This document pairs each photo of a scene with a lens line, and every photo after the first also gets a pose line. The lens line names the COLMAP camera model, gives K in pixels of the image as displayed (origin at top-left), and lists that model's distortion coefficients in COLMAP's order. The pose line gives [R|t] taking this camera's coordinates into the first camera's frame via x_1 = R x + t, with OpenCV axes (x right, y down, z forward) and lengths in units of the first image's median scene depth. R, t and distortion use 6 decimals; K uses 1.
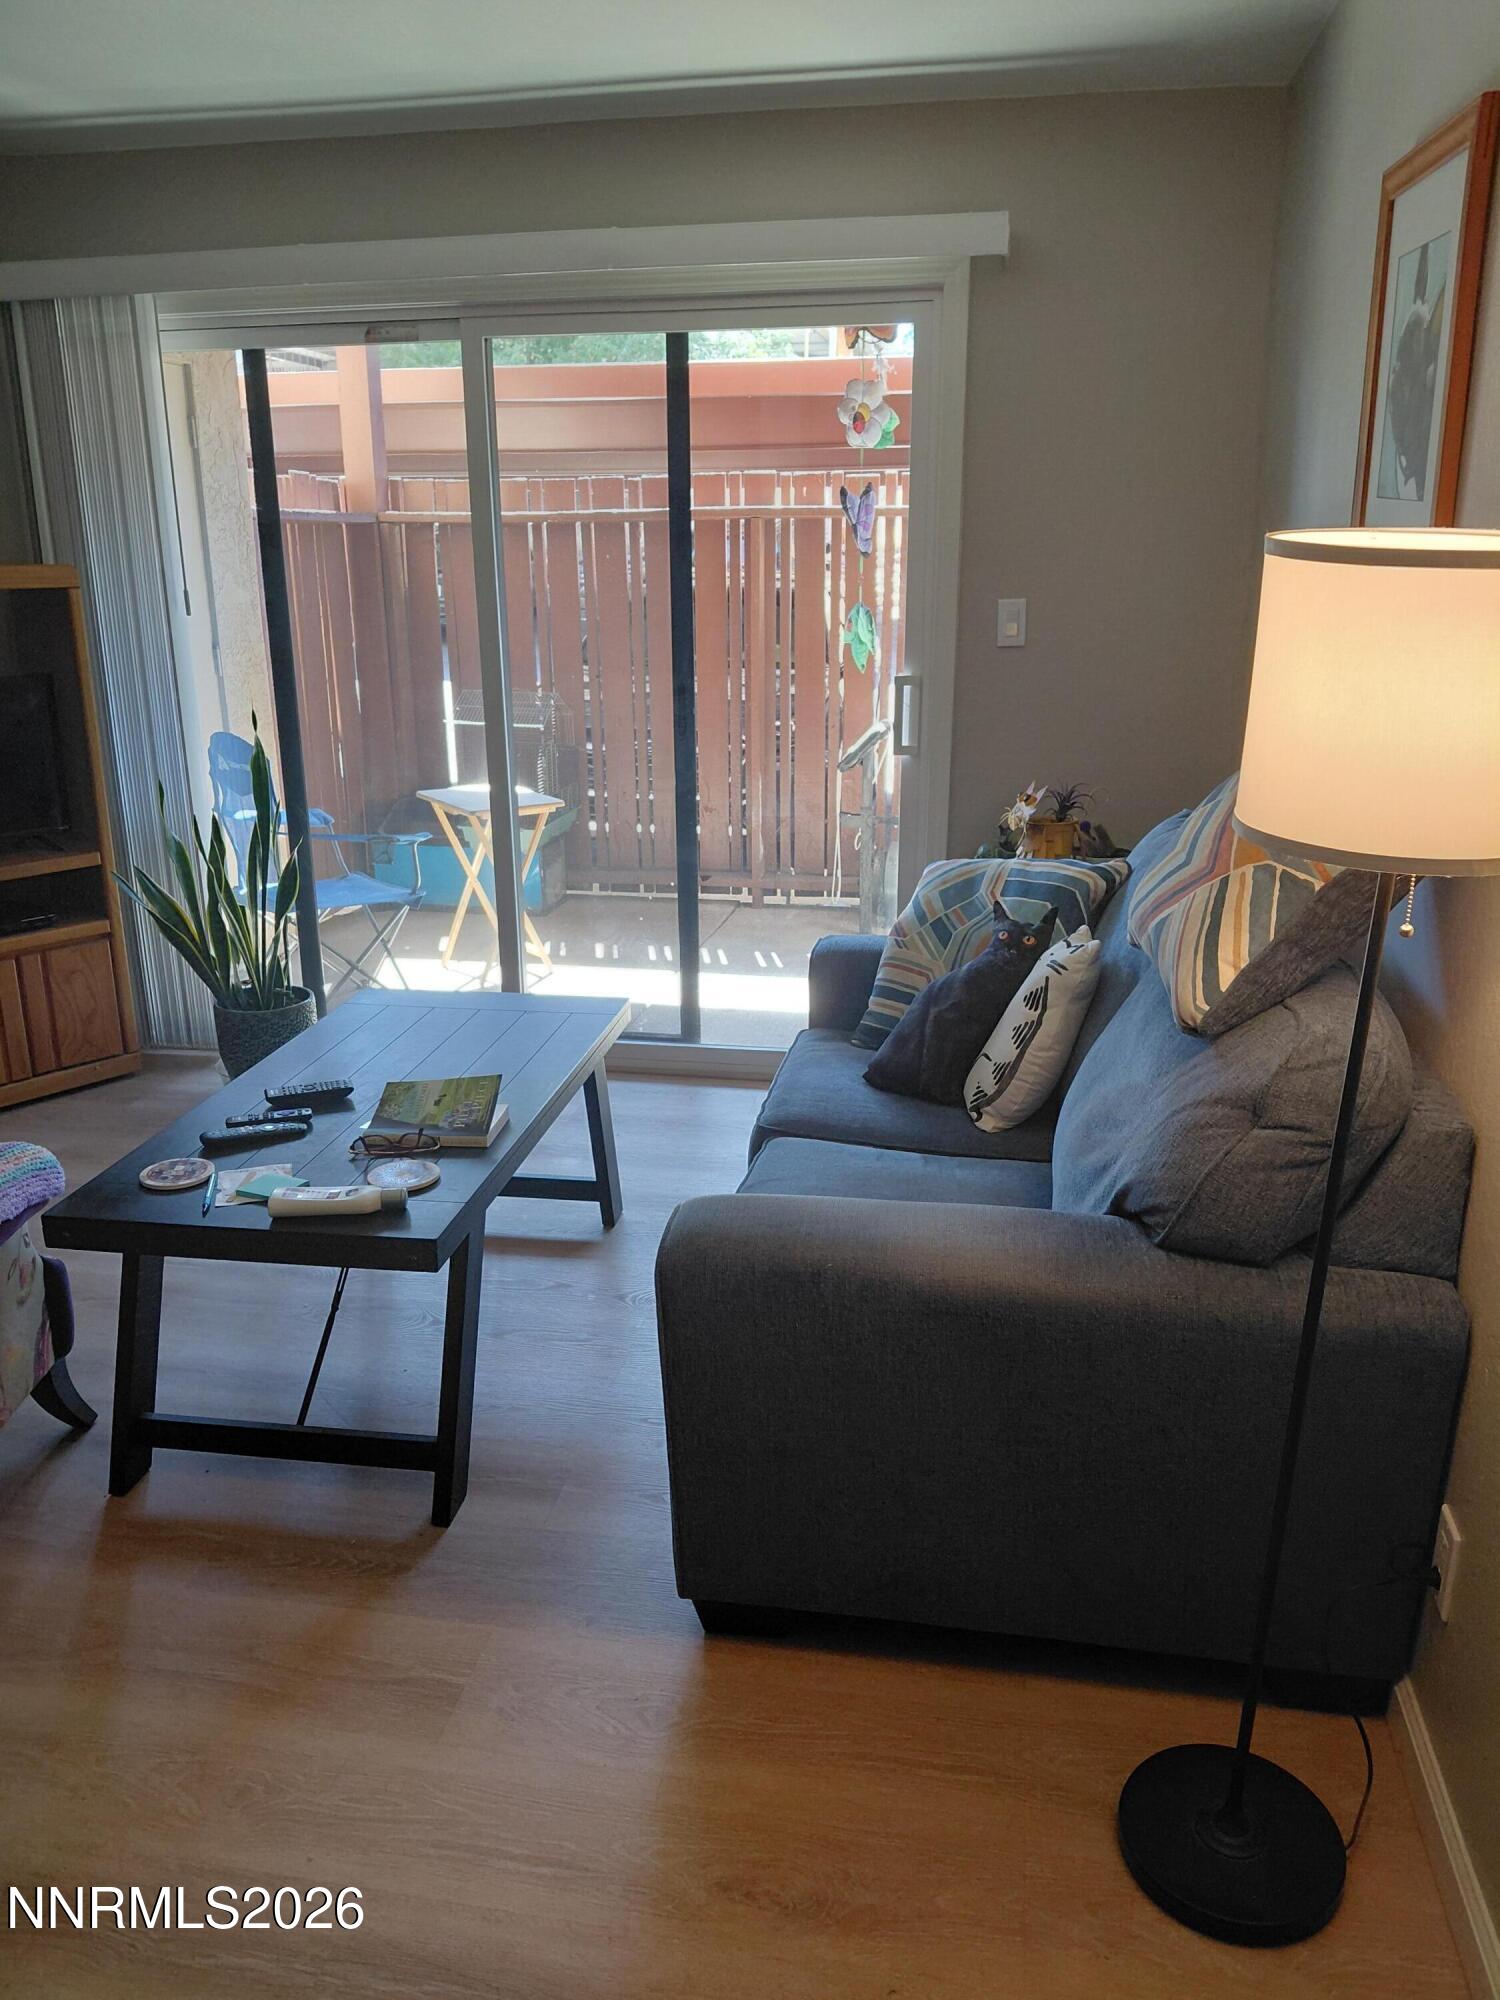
lens RADIAL K [[1507.0, 0, 756.3], [0, 1507.0, 1037.7], [0, 0, 1]] dist [0.040132, -0.072158]
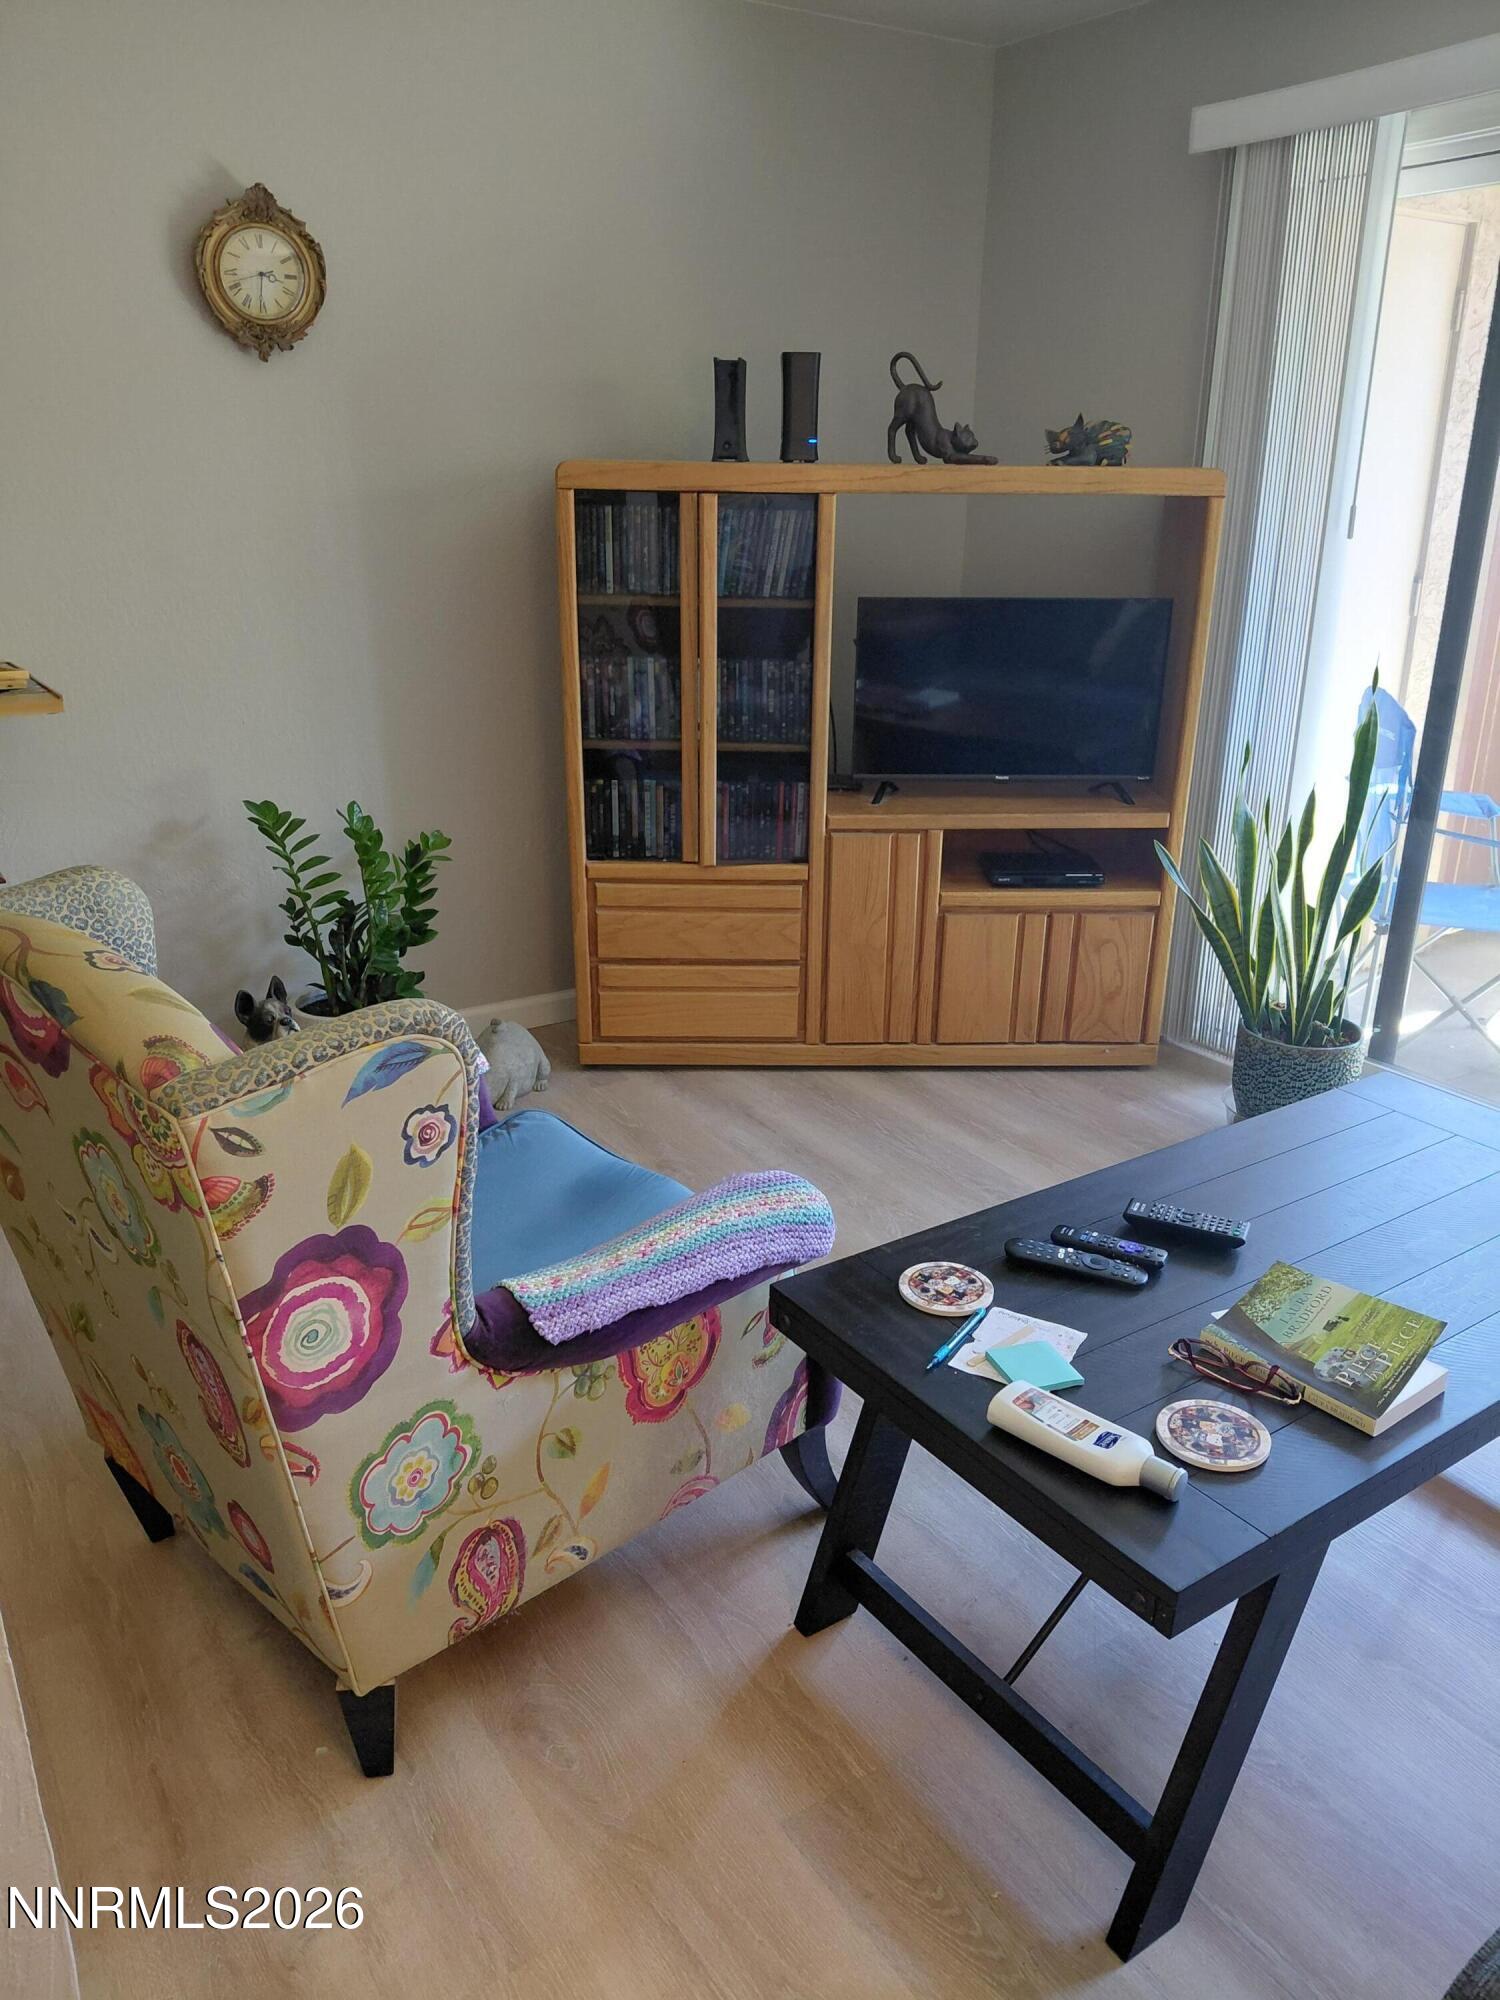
lens RADIAL K [[1507.0, 0, 756.3], [0, 1507.0, 1037.7], [0, 0, 1]] dist [0.040132, -0.072158]
pose [[0.695319, 0.272795, -0.664916, 0.006092], [-0.243679, 0.959847, 0.138975, -0.065115], [0.676130, 0.065394, 0.733875, 0.234417]]
